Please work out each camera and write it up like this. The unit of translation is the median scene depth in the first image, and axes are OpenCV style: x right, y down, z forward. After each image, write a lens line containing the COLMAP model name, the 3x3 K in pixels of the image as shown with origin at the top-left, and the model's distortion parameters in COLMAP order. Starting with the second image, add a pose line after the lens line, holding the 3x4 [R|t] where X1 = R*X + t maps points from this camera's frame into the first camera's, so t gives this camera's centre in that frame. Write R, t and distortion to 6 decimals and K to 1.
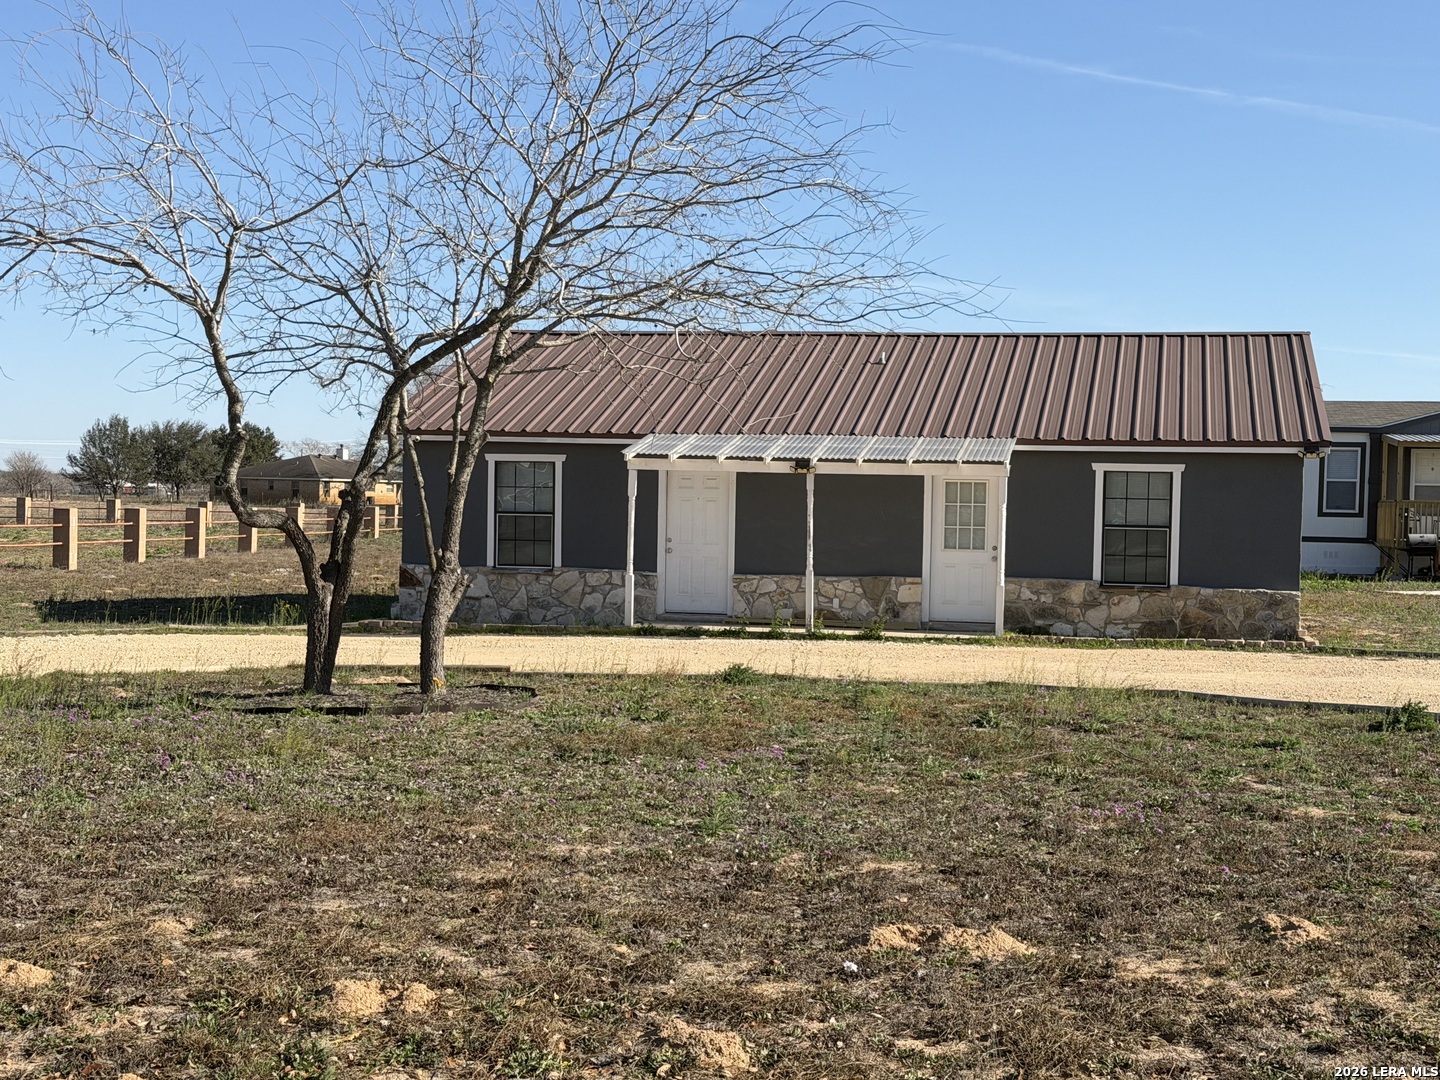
lens RADIAL K [[2201.7, 0, 720.0], [0, 2201.7, 540.0], [0, 0, 1]] dist [0.014867, 0.003703]
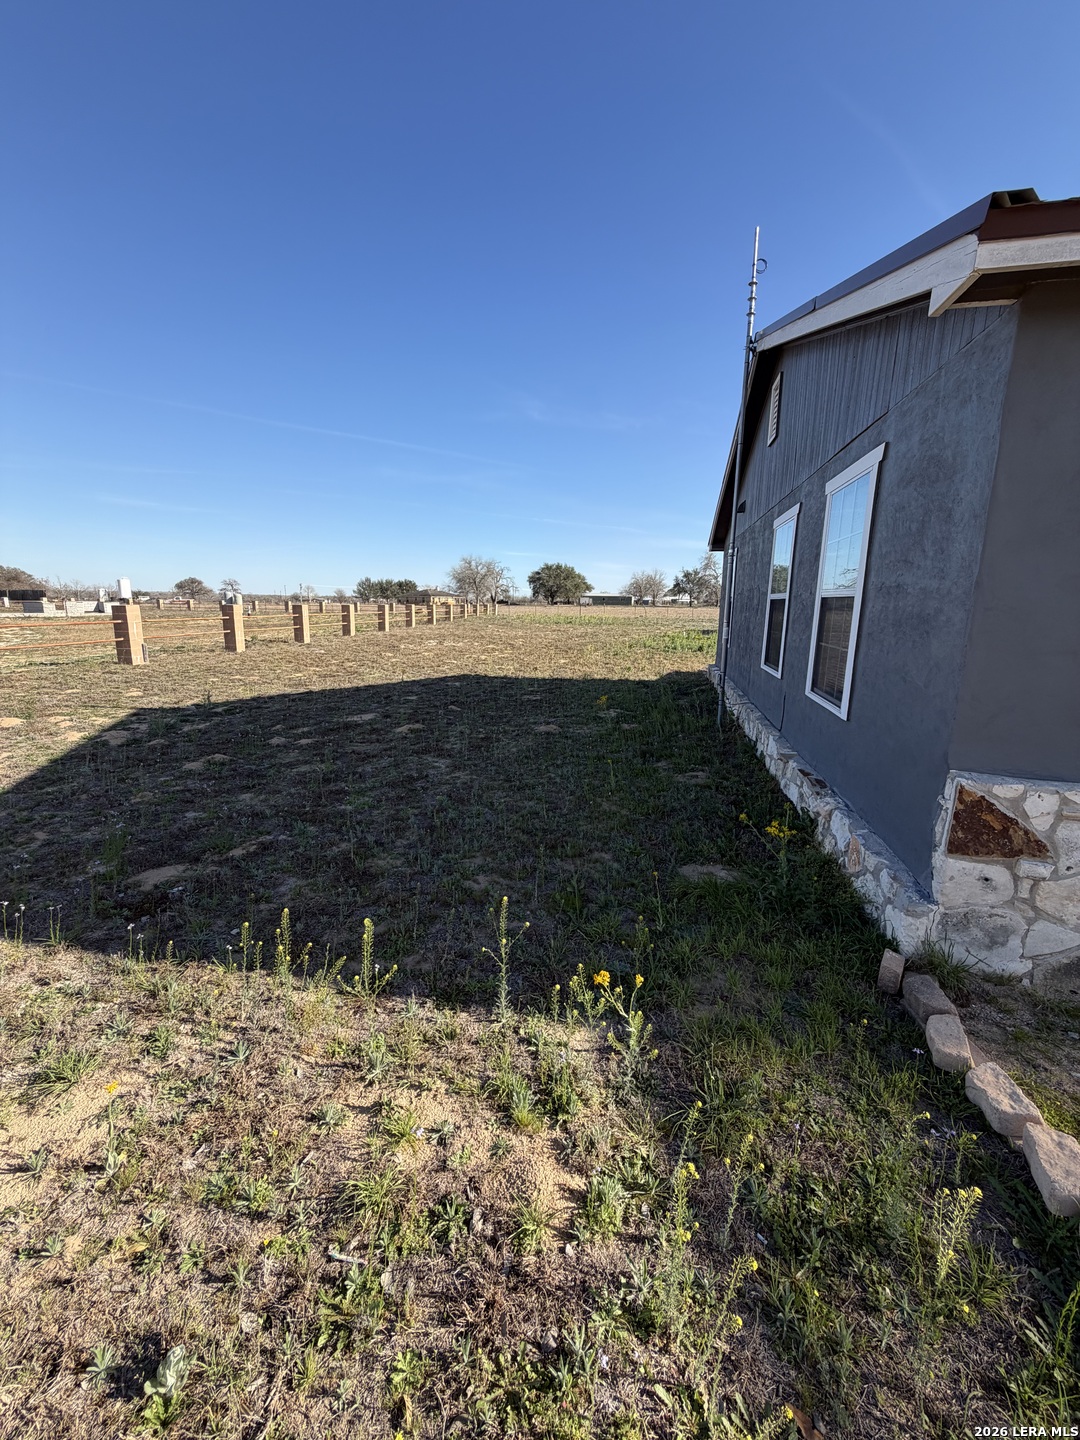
lens RADIAL K [[573.9, 0, 540.0], [0, 573.9, 720.0], [0, 0, 1]] dist [0.000820, -0.000099]
pose [[0.999925, -0.009081, 0.008211, -0.215577], [0.007443, 0.983412, 0.181235, -0.011609], [-0.009720, -0.181160, 0.983406, 0.996568]]
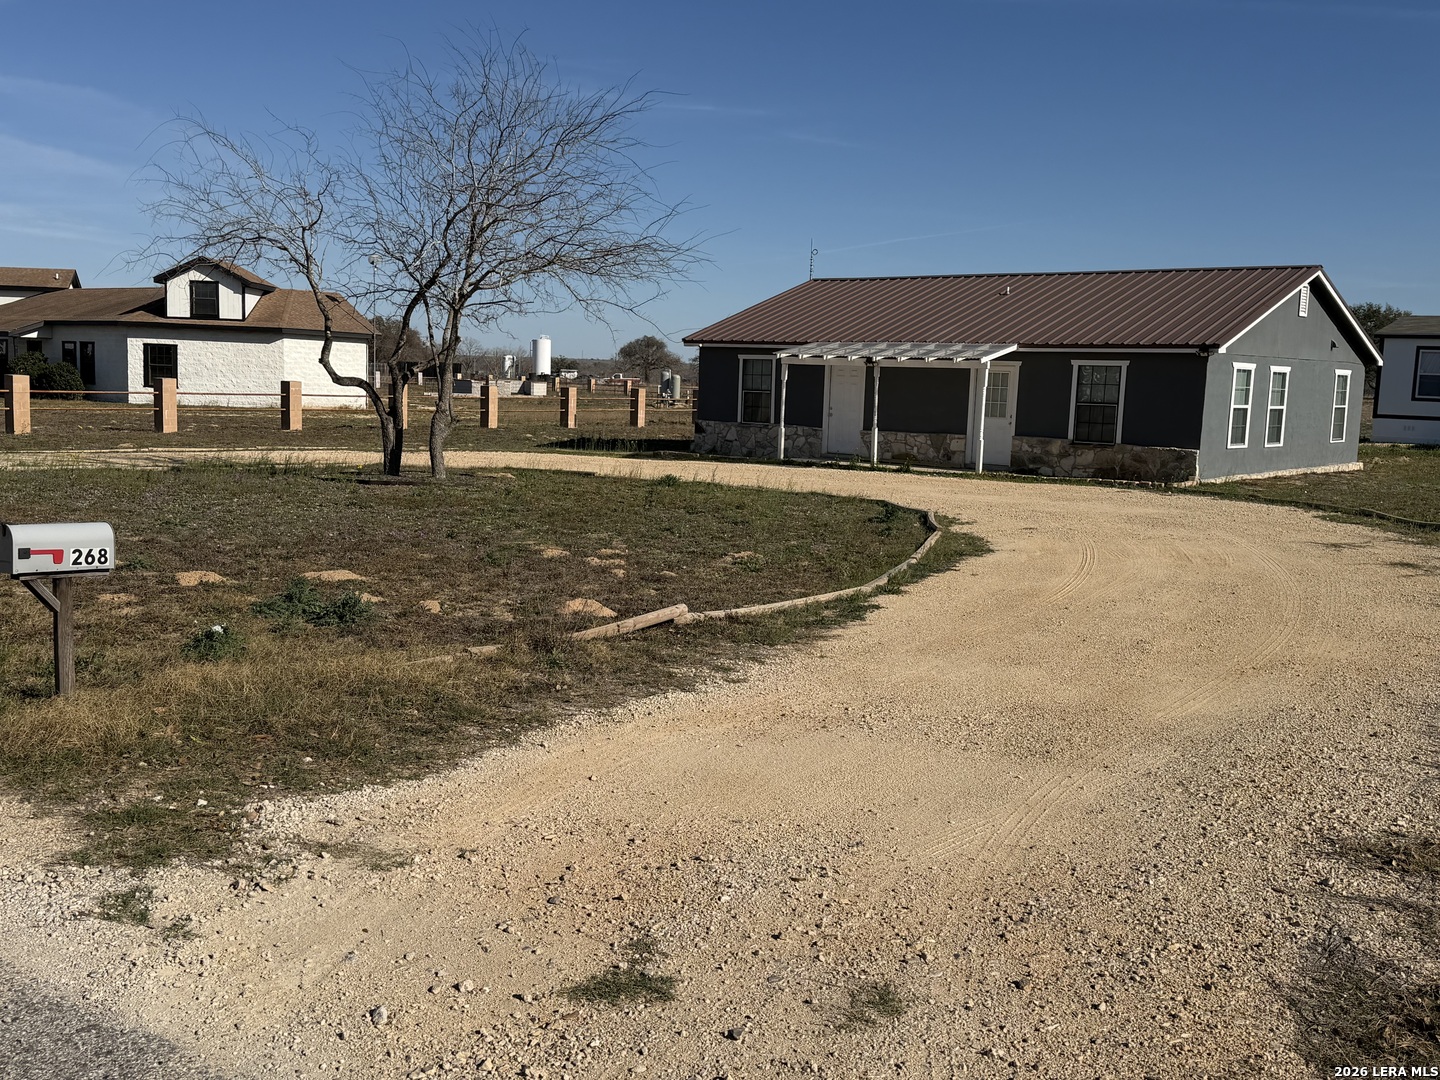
lens RADIAL K [[1426.1, 0, 720.0], [0, 1426.1, 540.0], [0, 0, 1]] dist [0.094439, 0.003514]
pose [[0.888088, 0.060788, -0.455637, 0.407619], [-0.022774, 0.995819, 0.088465, 0.005714], [0.459109, -0.068188, 0.885759, 0.024583]]
